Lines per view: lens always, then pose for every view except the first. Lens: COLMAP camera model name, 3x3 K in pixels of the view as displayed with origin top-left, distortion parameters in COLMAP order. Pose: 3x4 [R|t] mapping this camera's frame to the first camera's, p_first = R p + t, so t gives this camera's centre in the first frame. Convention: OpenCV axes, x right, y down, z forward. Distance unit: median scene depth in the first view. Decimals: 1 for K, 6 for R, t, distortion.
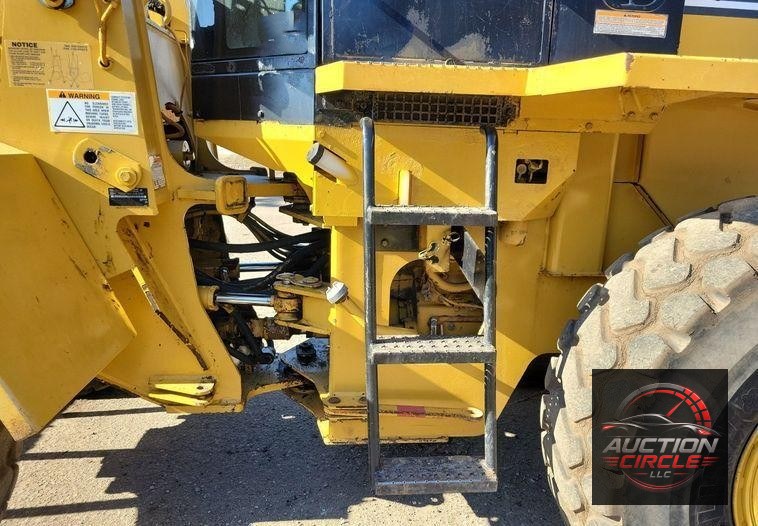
lens RADIAL K [[575.5, 0, 385.6], [0, 575.5, 281.1], [0, 0, 1]] dist [0.067509, -0.056759]
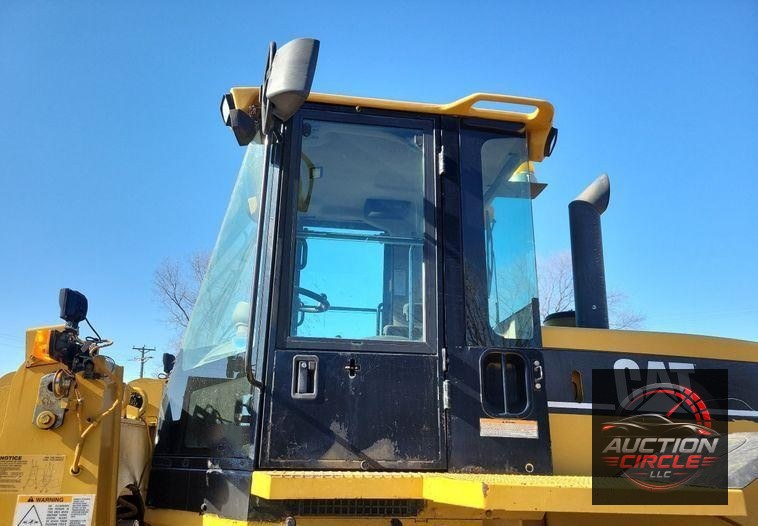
lens RADIAL K [[571.4, 0, 387.7], [0, 571.4, 269.0], [0, 0, 1]] dist [0.061185, -0.054336]
pose [[0.999245, -0.005678, 0.038447, 0.109705], [0.024480, 0.860310, -0.509183, -0.107114], [-0.030185, 0.509739, 0.859799, -0.238096]]
